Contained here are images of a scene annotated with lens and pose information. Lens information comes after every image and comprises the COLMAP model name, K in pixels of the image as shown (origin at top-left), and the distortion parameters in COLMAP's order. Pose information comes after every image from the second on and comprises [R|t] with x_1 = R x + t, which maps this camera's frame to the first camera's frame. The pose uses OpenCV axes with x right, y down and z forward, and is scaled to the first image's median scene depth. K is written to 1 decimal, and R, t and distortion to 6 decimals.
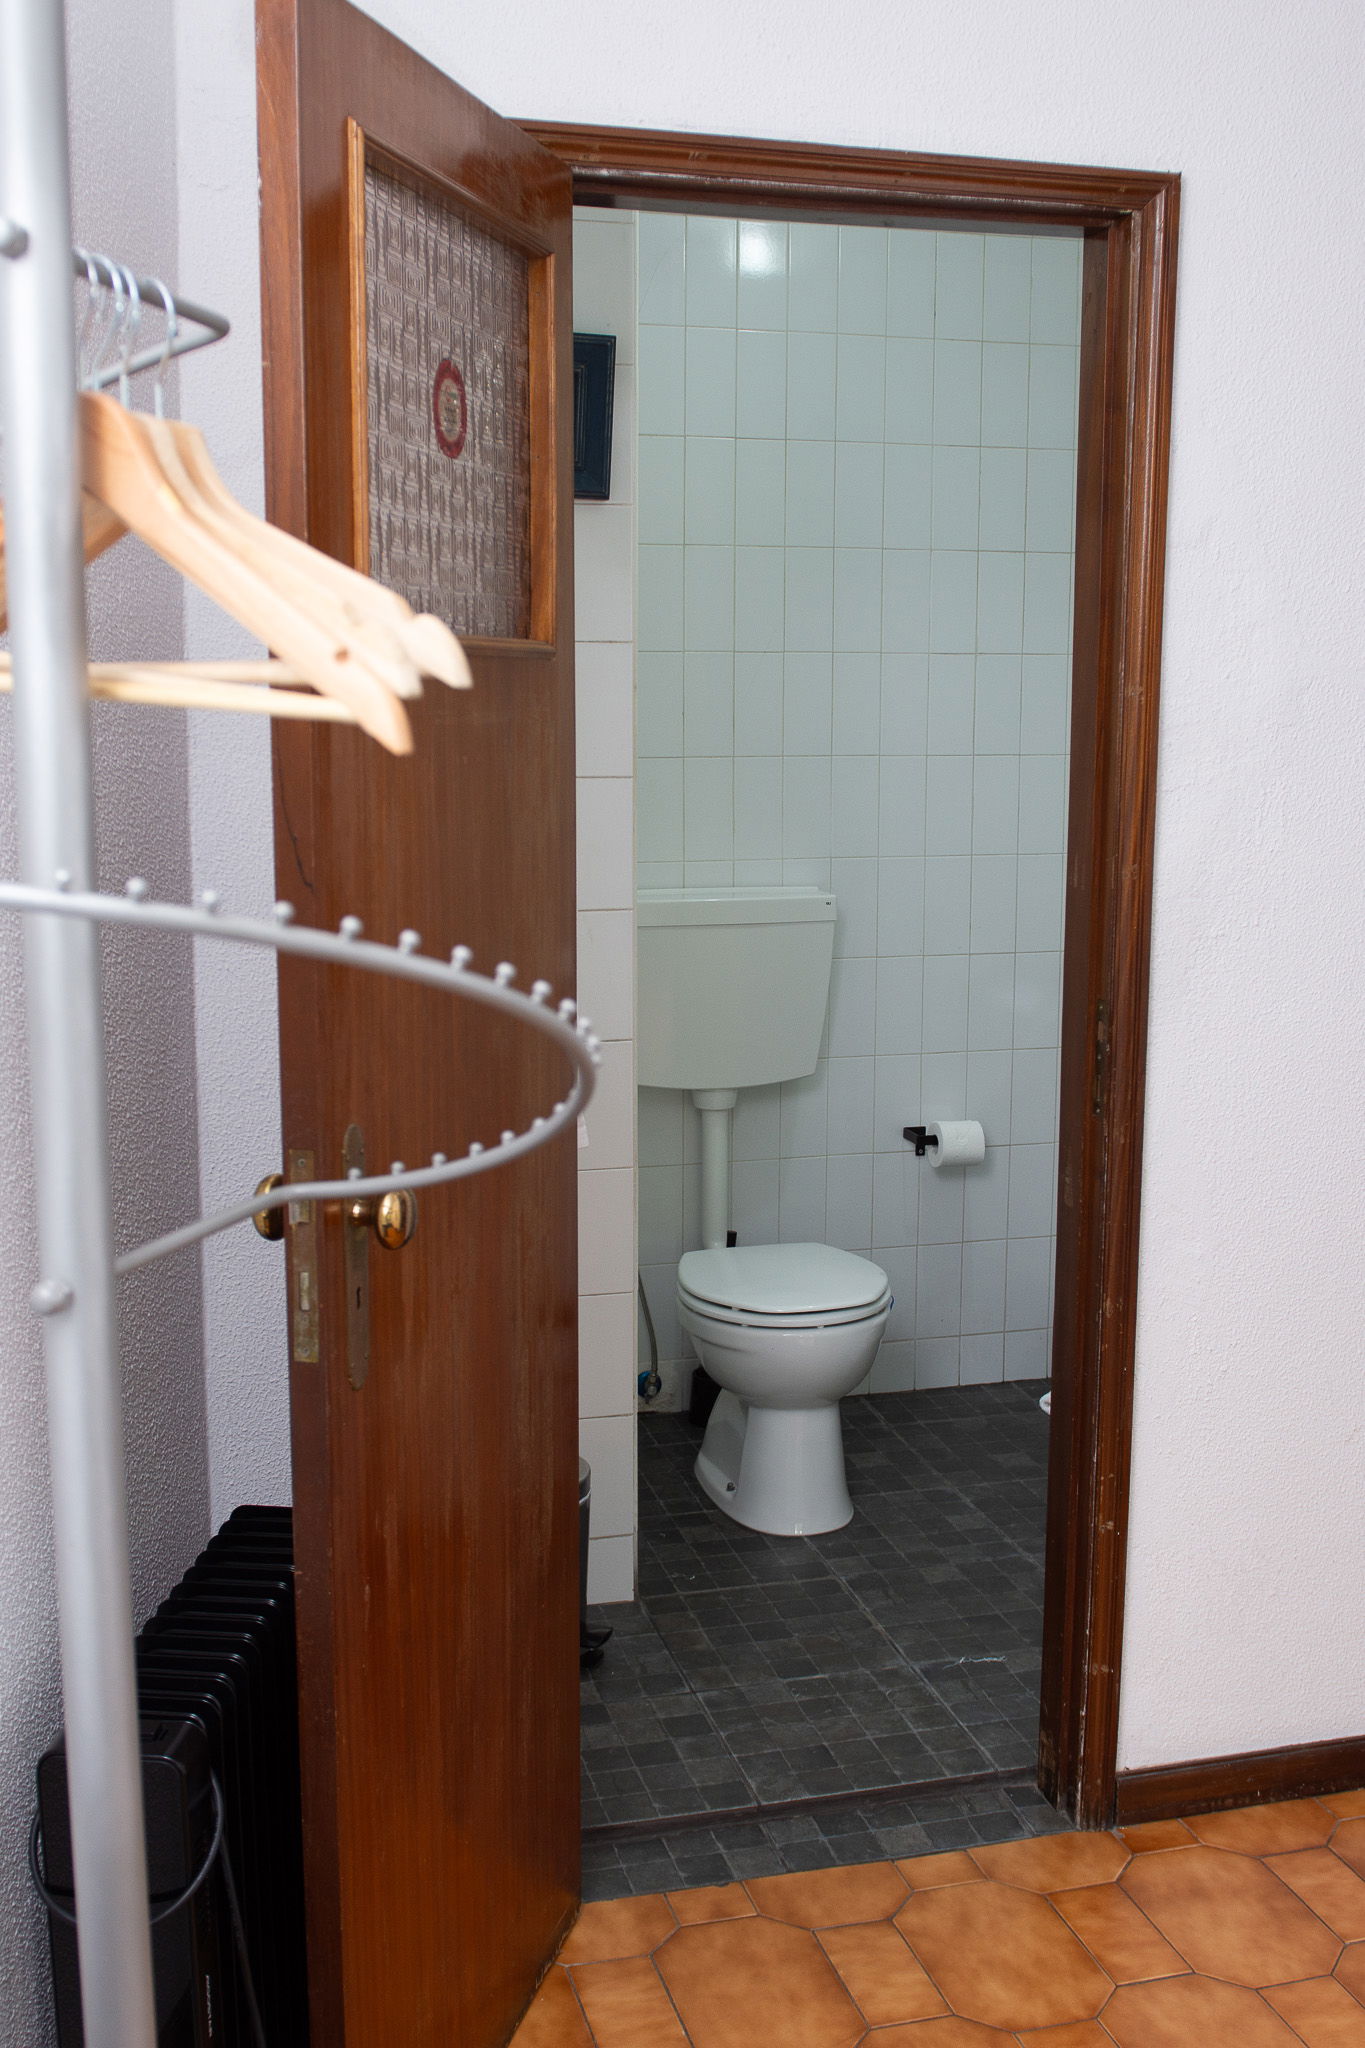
lens RADIAL K [[2147.9, 0, 682.5], [0, 2147.9, 1024.0], [0, 0, 1]] dist [-0.033953, -0.024472]
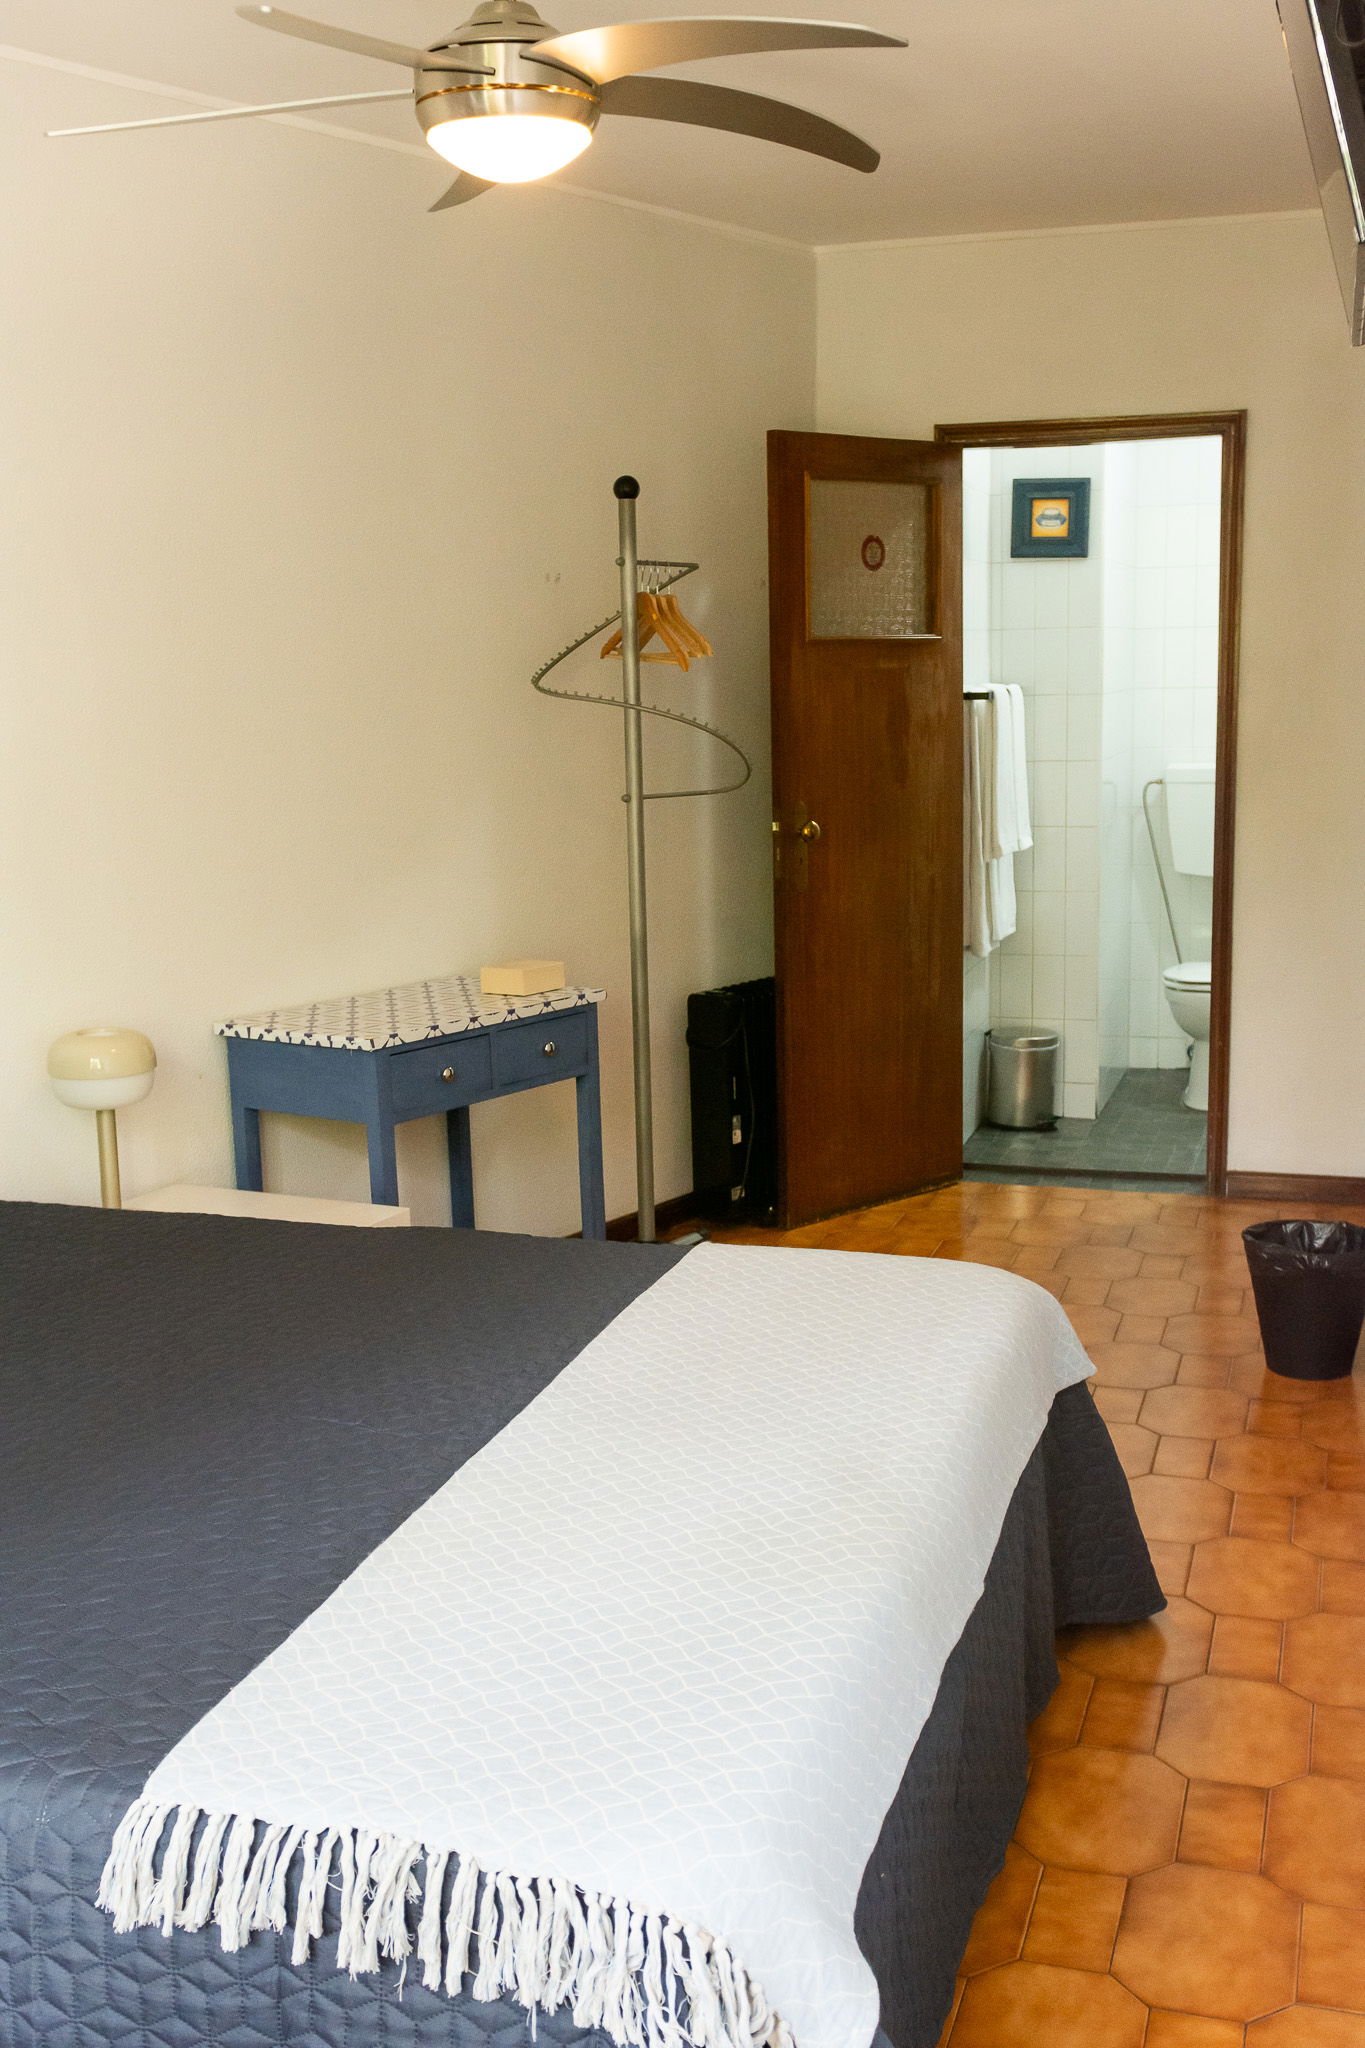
lens RADIAL K [[2127.2, 0, 675.3], [0, 2127.2, 1038.2], [0, 0, 1]] dist [0.011997, 0.004744]
pose [[0.840226, 0.074415, -0.537105, 0.861247], [-0.060288, 0.997217, 0.043850, 0.166305], [0.538874, -0.004463, 0.842375, -1.044285]]
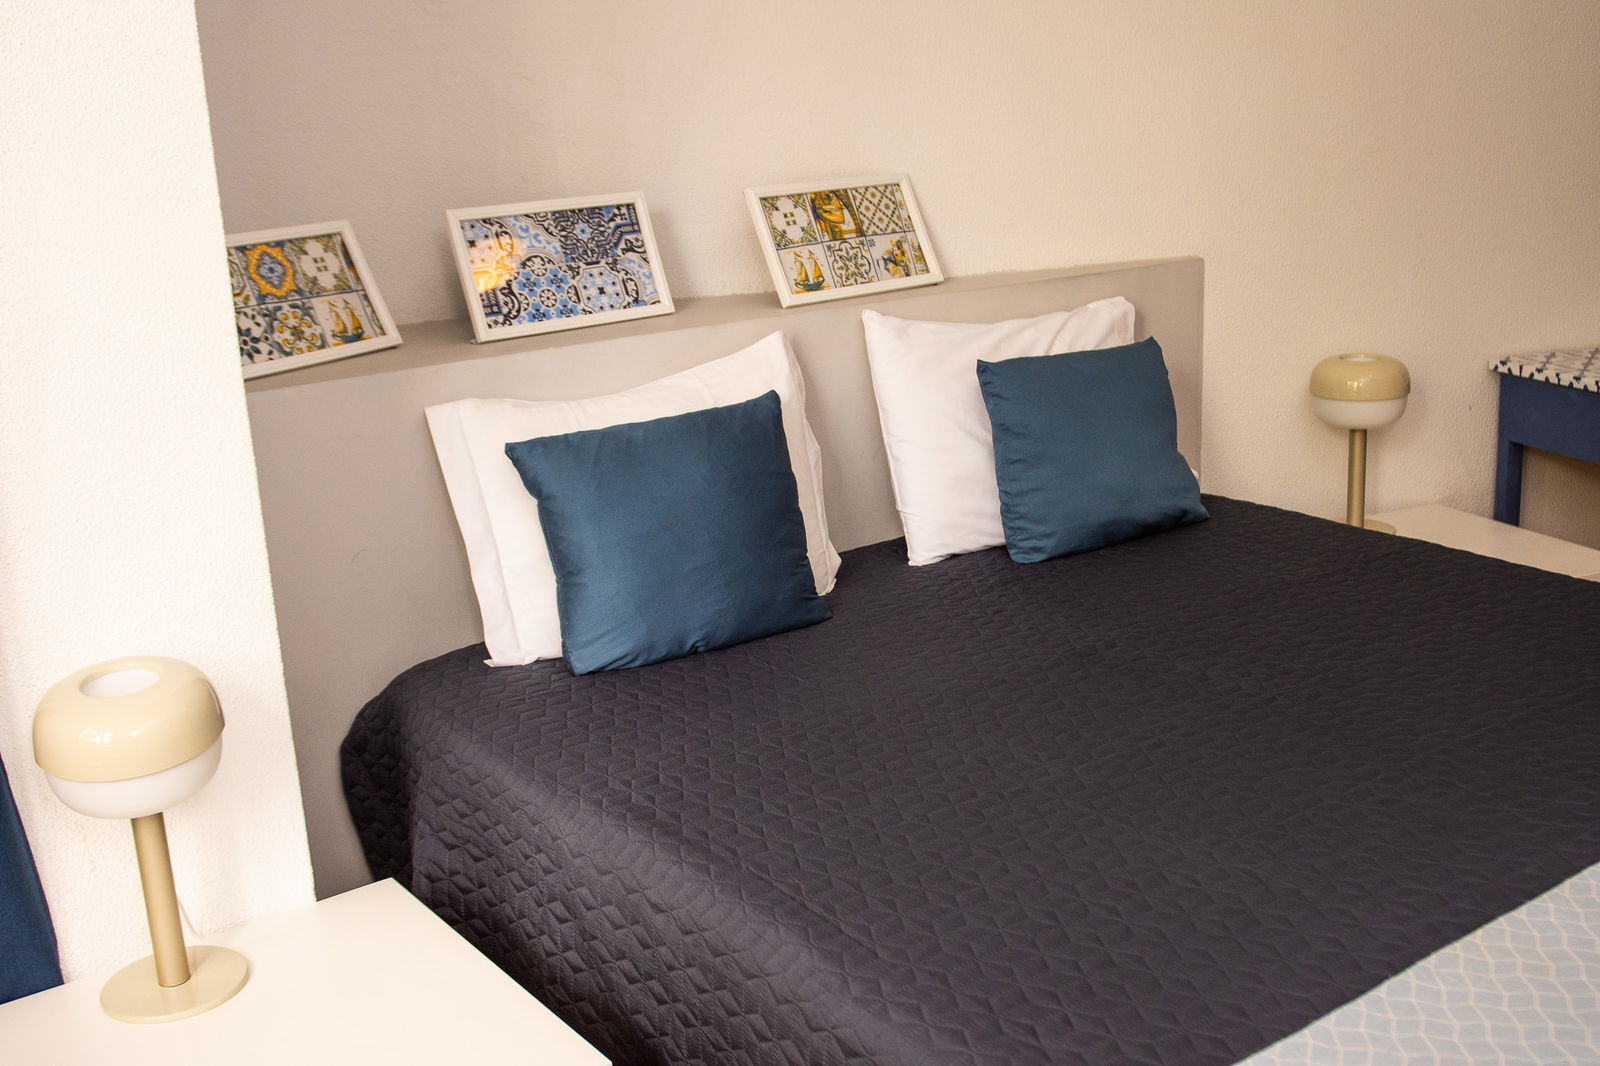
lens RADIAL K [[1678.0, 0, 800.0], [0, 1678.0, 533.0], [0, 0, 1]] dist [-0.033953, -0.024472]
pose [[0.325491, 0.224498, -0.918508, 0.779948], [-0.094810, 0.974259, 0.204527, 0.162478], [0.940780, 0.020512, 0.338397, -0.849702]]
